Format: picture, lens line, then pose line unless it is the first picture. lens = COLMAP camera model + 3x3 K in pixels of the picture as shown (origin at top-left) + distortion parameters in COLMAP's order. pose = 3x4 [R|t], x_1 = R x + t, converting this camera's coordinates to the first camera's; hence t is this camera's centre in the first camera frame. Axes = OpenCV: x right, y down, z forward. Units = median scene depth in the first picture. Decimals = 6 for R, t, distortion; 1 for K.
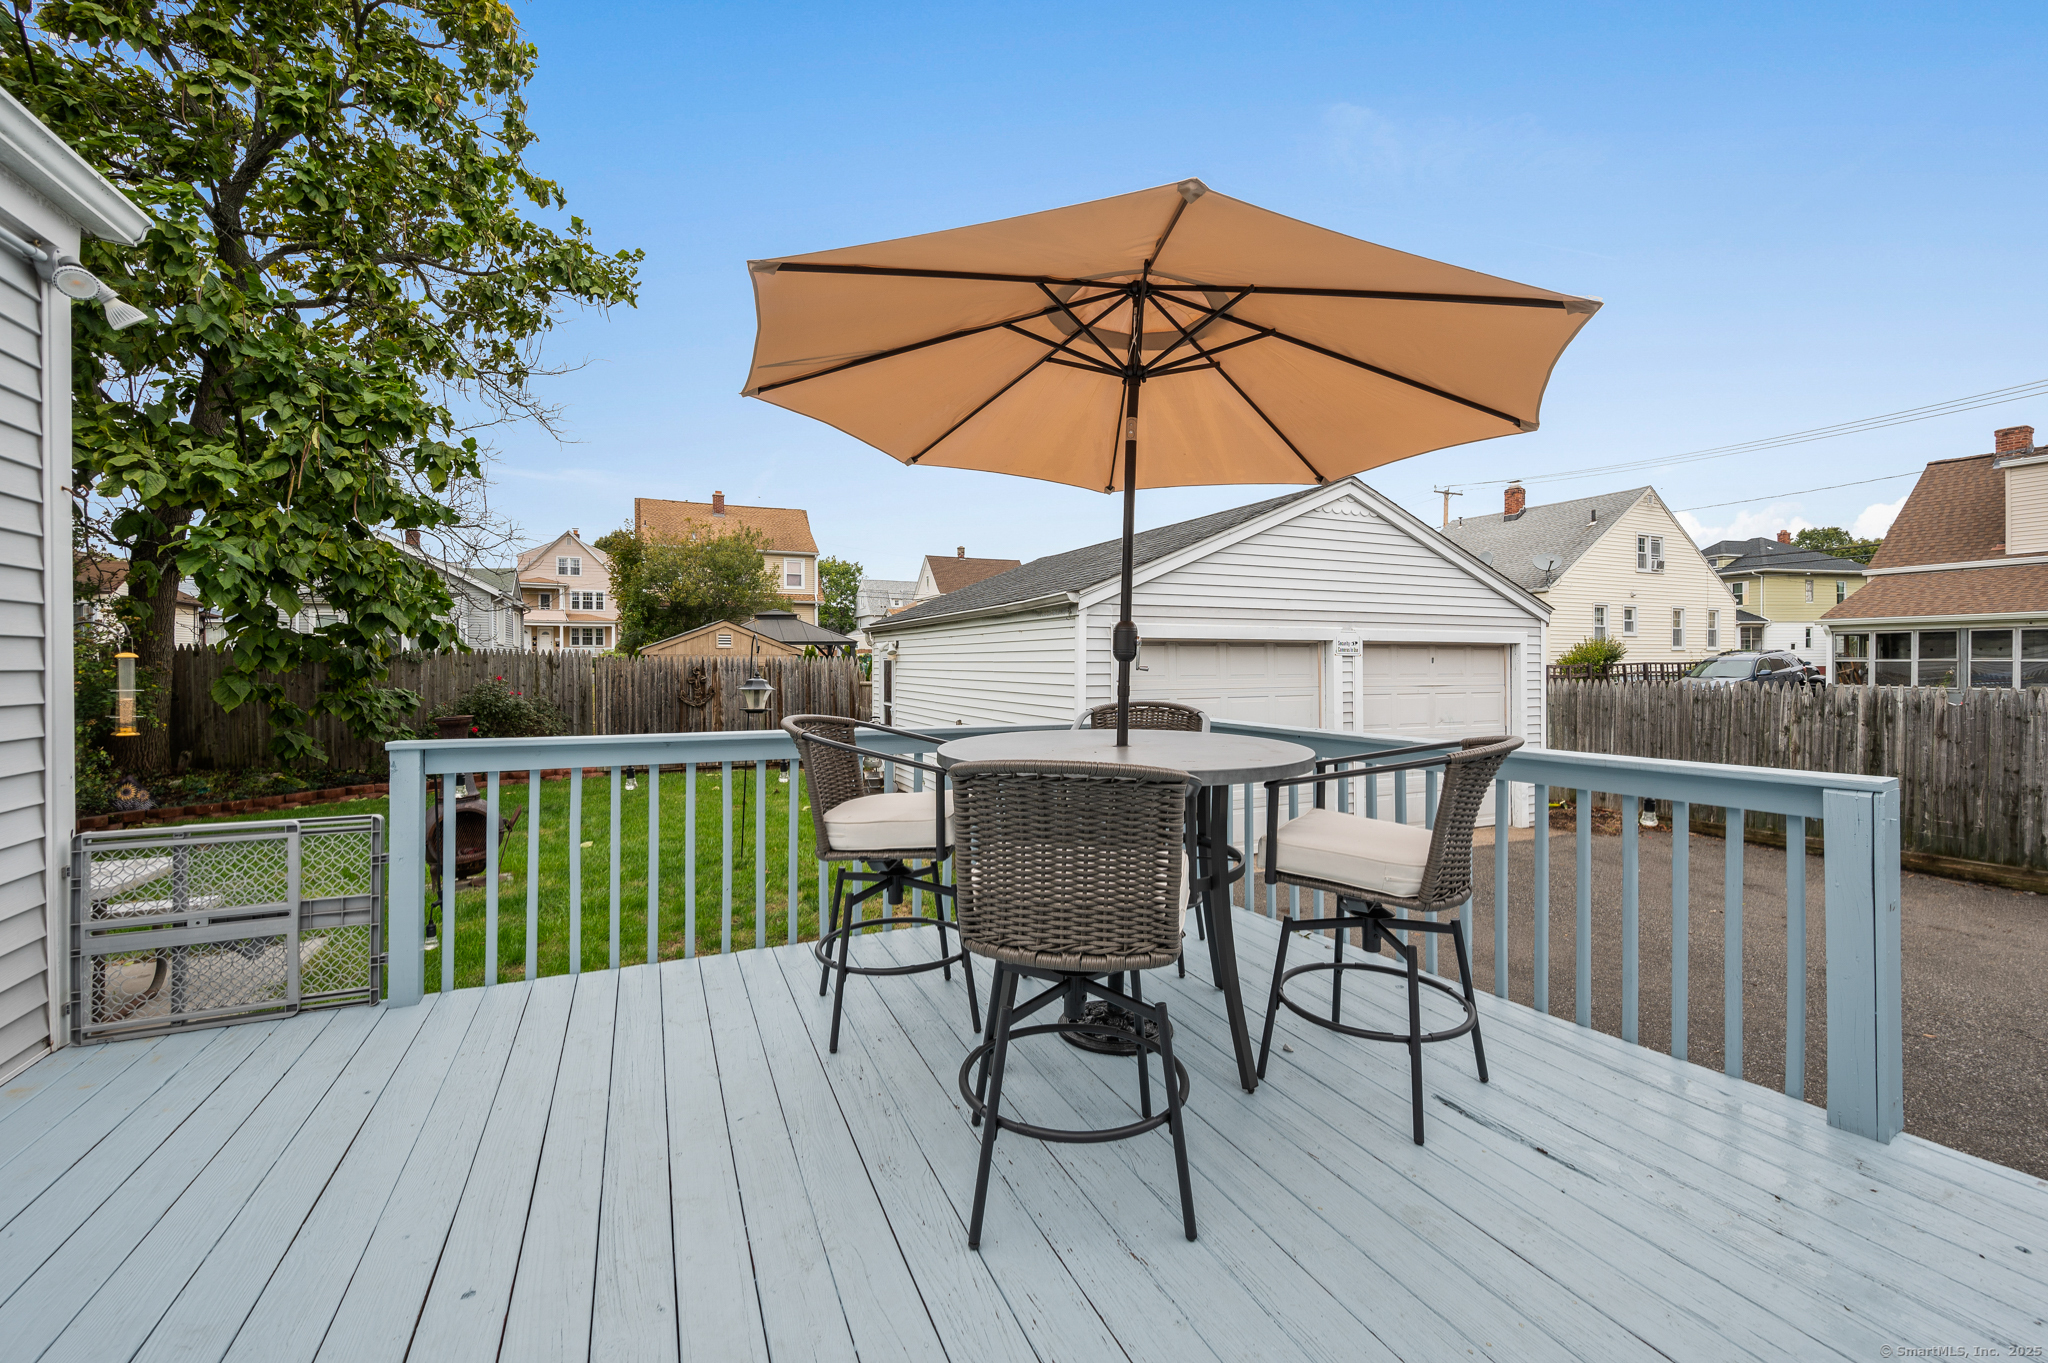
lens RADIAL K [[877.5, 0, 1024.0], [0, 877.5, 658.7], [0, 0, 1]] dist [0.000739, -0.000107]
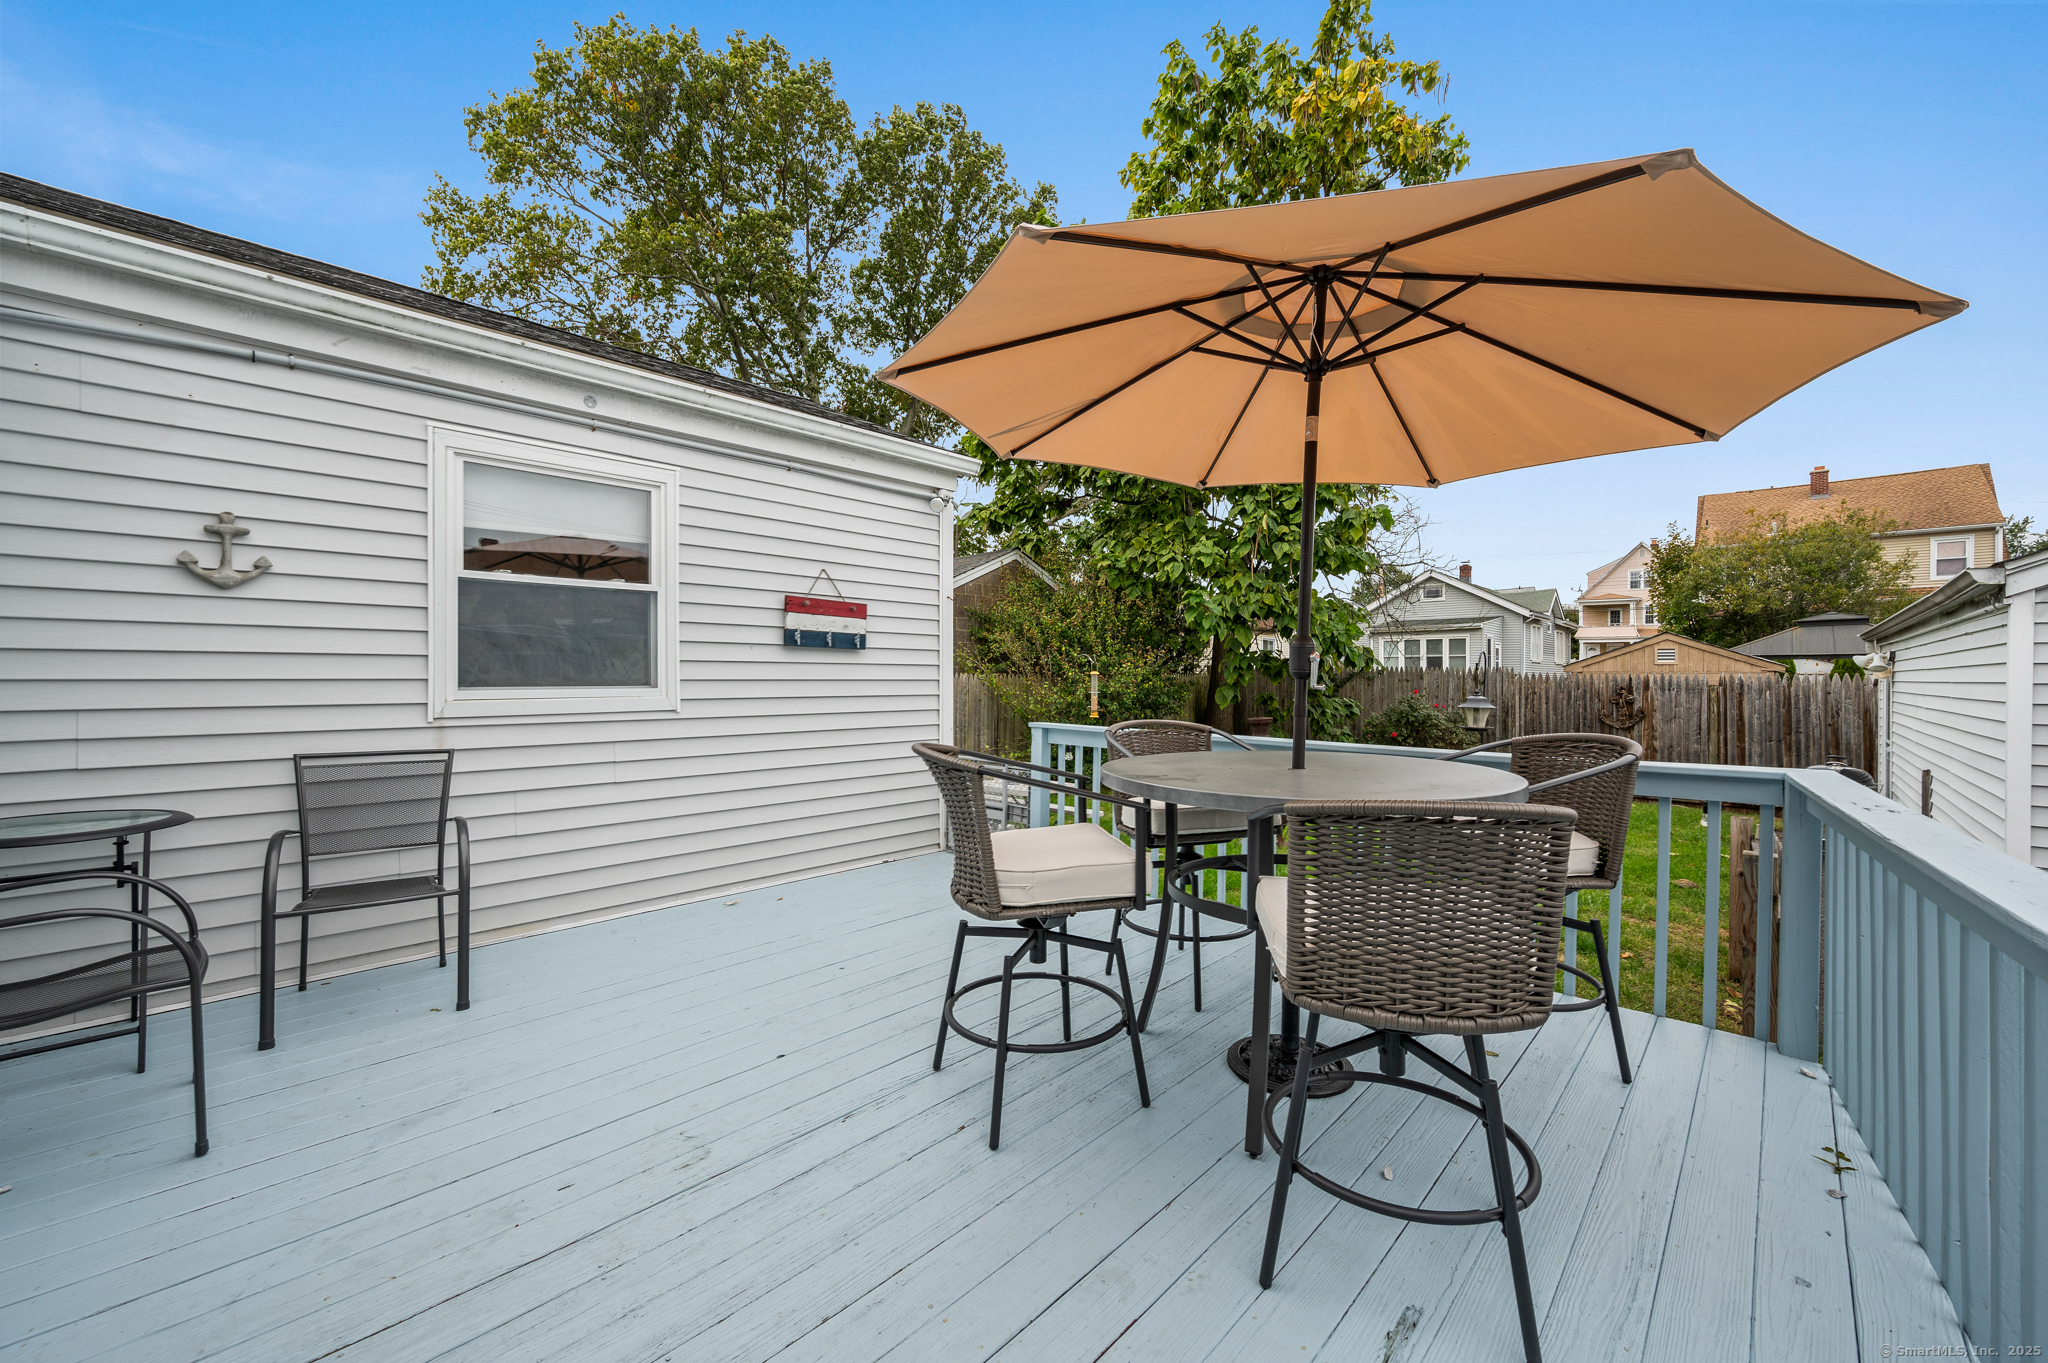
lens RADIAL K [[827.2, 0, 1012.5], [0, 827.2, 664.3], [0, 0, 1]] dist [0.000039, -0.000133]
pose [[0.339543, -0.009965, -0.940538, 0.230062], [-0.002744, 0.999929, -0.011585, -0.000745], [0.940586, 0.006514, 0.339492, 0.111312]]
